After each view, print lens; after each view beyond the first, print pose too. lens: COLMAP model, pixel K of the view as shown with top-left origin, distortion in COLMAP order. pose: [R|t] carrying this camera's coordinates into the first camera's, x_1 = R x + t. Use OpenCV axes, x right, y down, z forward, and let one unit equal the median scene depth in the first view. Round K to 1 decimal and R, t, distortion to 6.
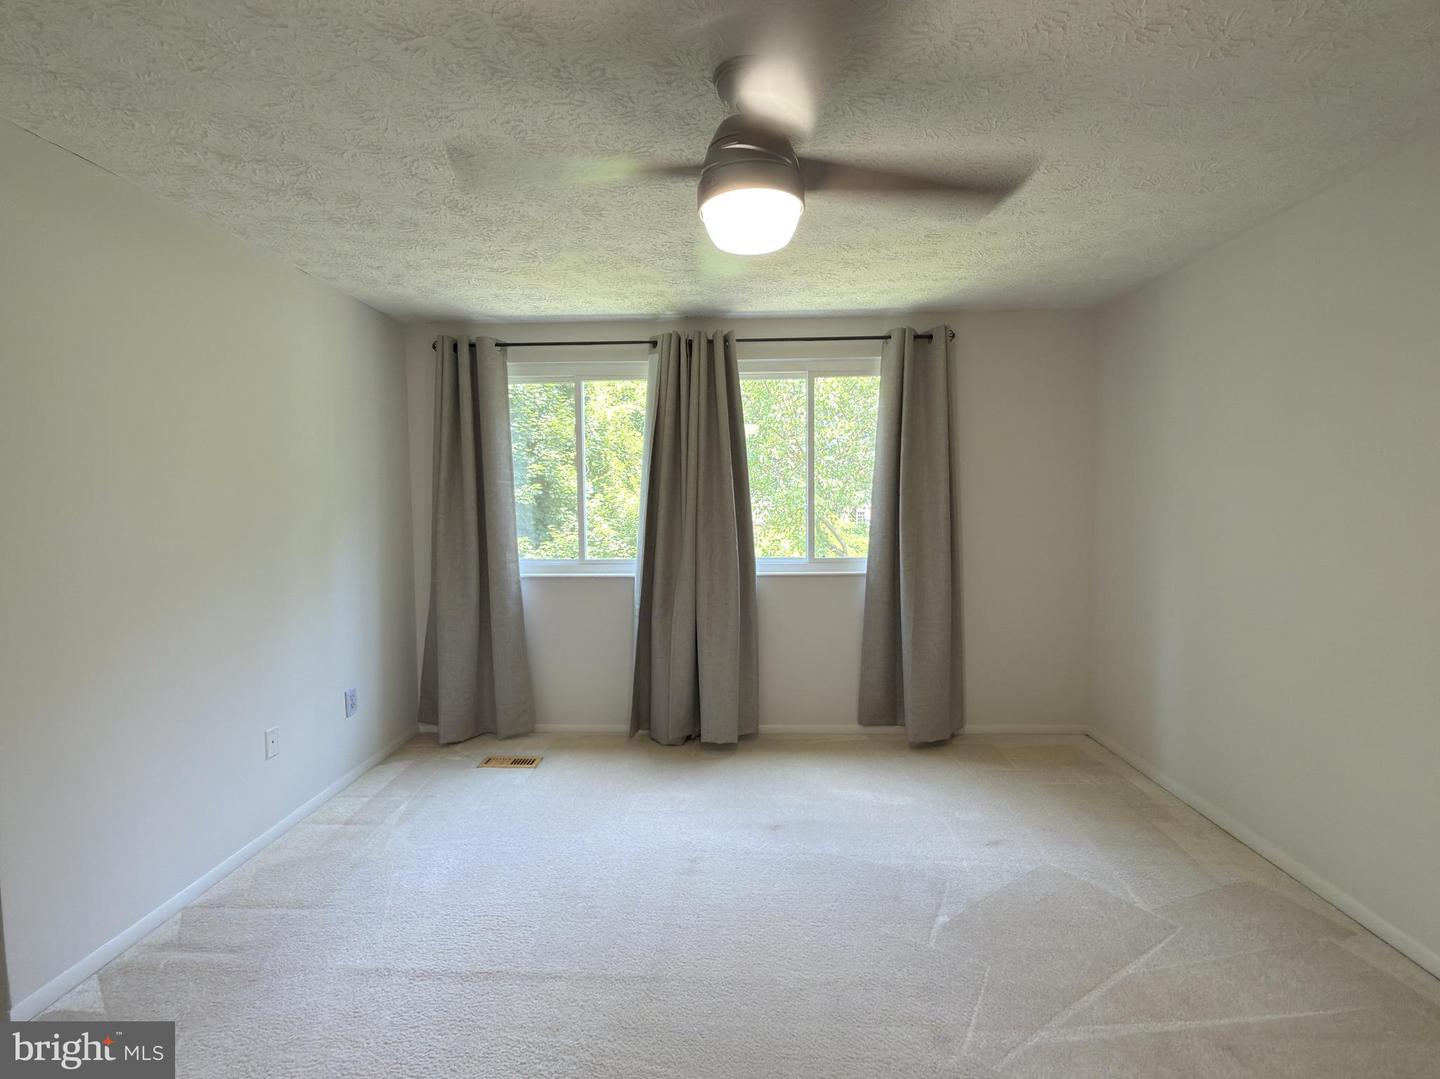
lens RADIAL K [[652.3, 0, 725.3], [0, 652.3, 544.1], [0, 0, 1]] dist [0.000832, -0.000630]
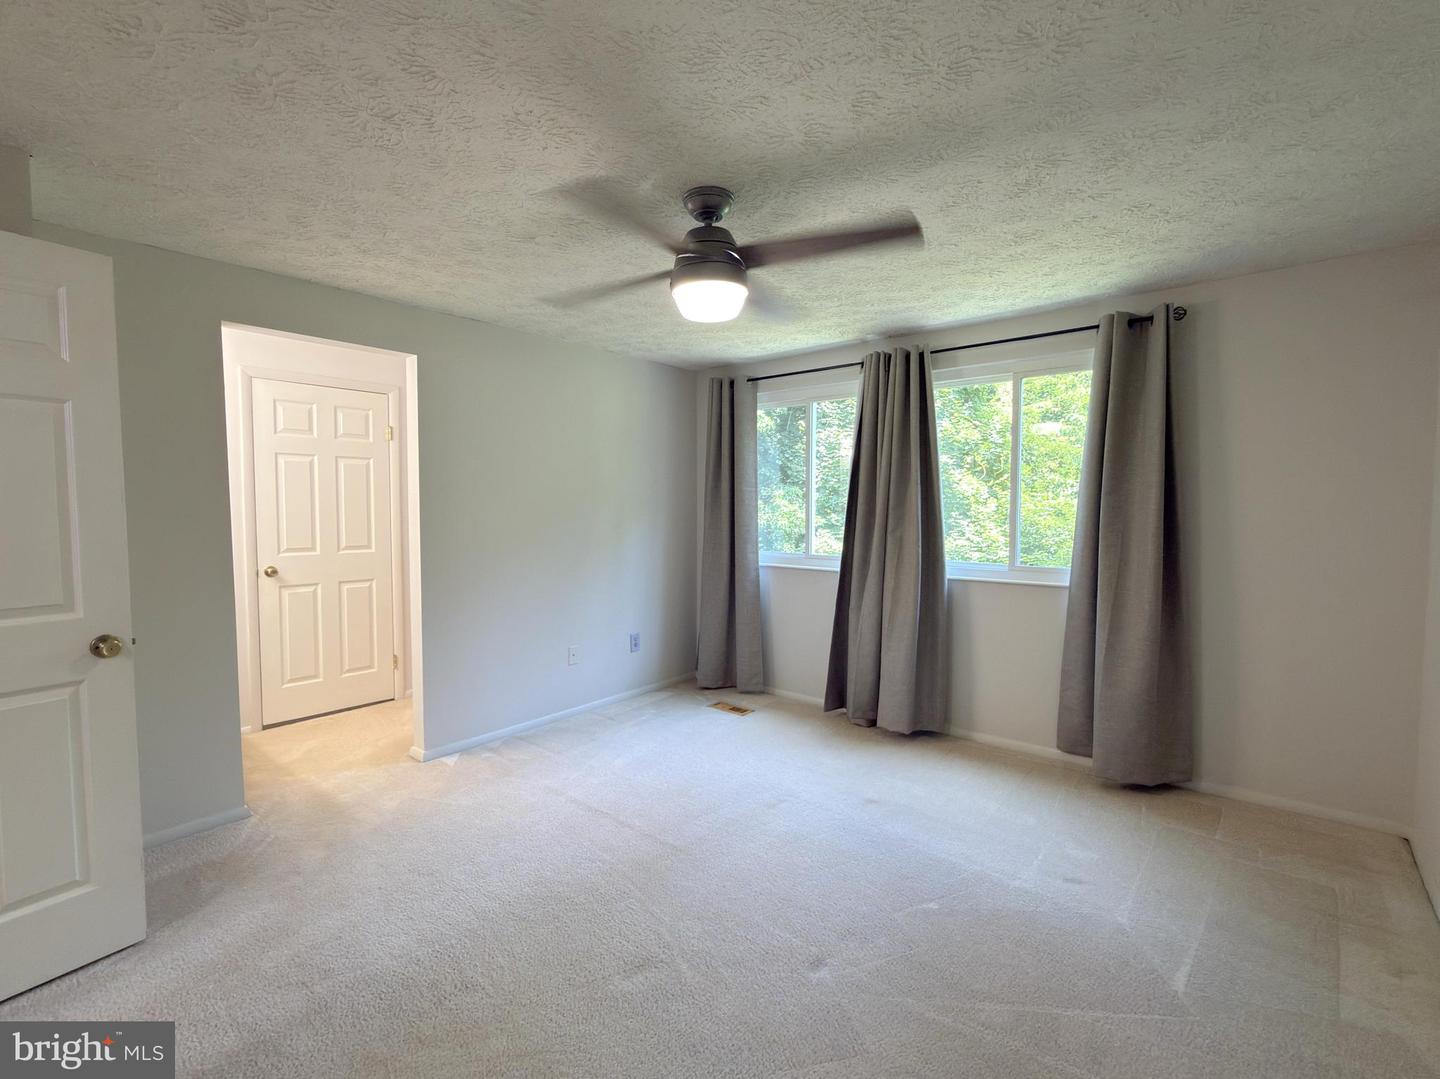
lens RADIAL K [[652.3, 0, 720.4], [0, 652.3, 543.7], [0, 0, 1]] dist [0.000832, -0.000630]
pose [[0.792931, 0.046069, -0.607568, 0.392717], [-0.050320, 0.998683, 0.010053, 0.000798], [0.607230, 0.022601, 0.794204, -0.030099]]
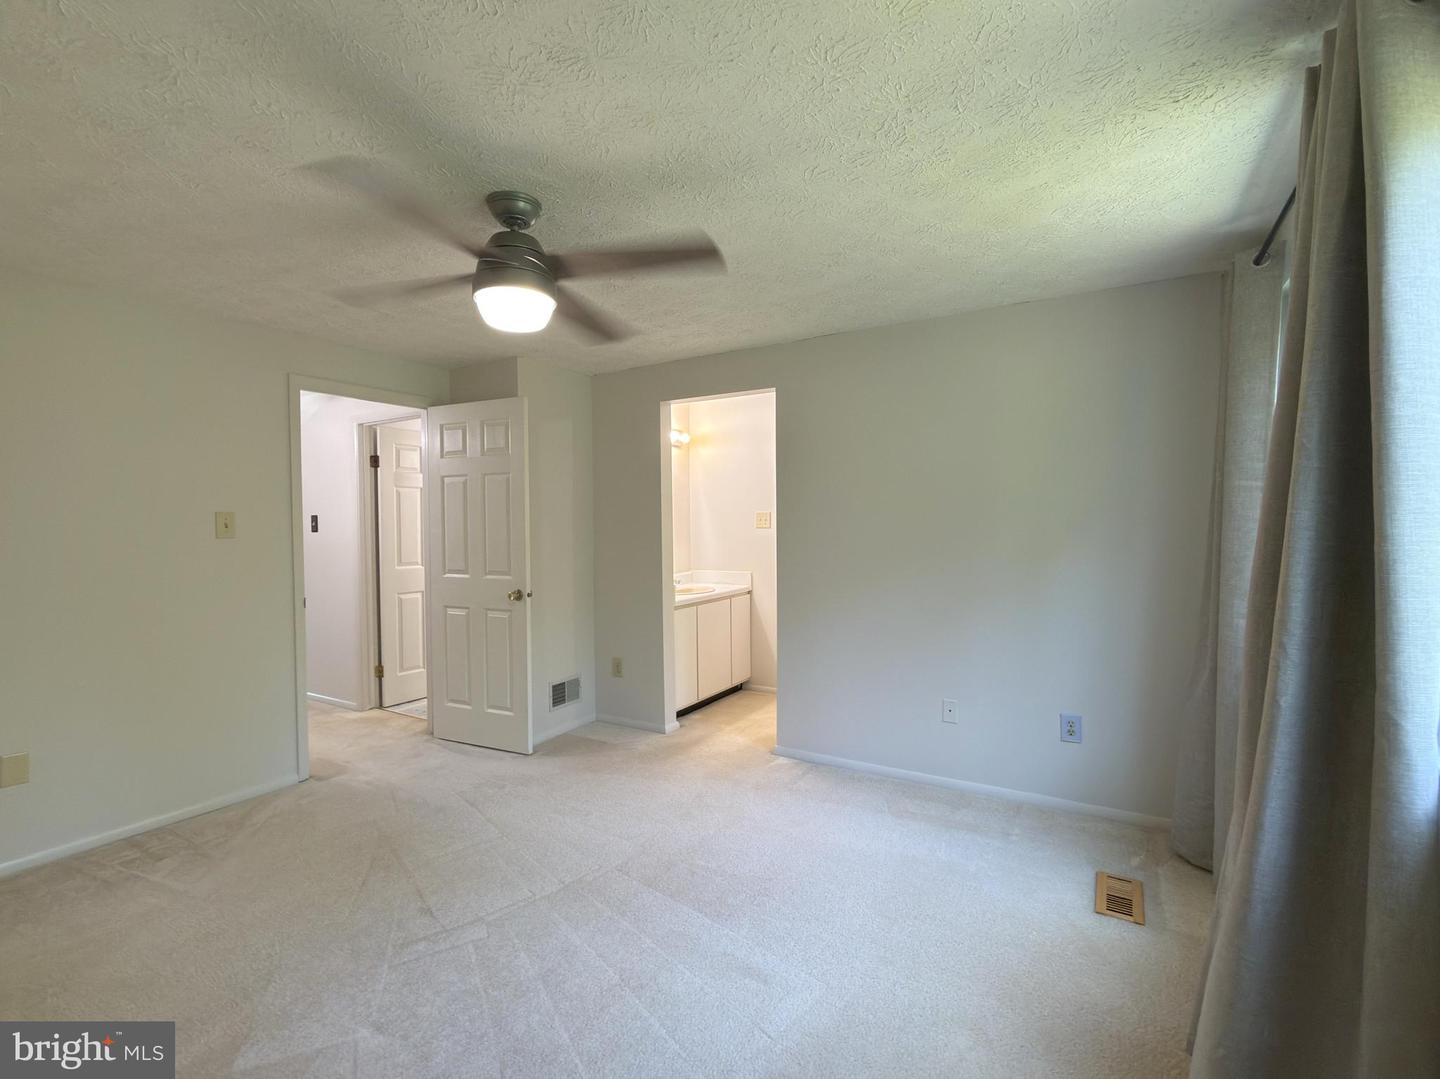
lens RADIAL K [[652.3, 0, 720.8], [0, 652.3, 548.8], [0, 0, 1]] dist [0.000832, -0.000630]
pose [[-0.483054, 0.046925, -0.874332, 0.432178], [-0.048356, 0.995609, 0.080150, -0.060670], [0.874254, 0.080996, -0.478664, 0.882356]]
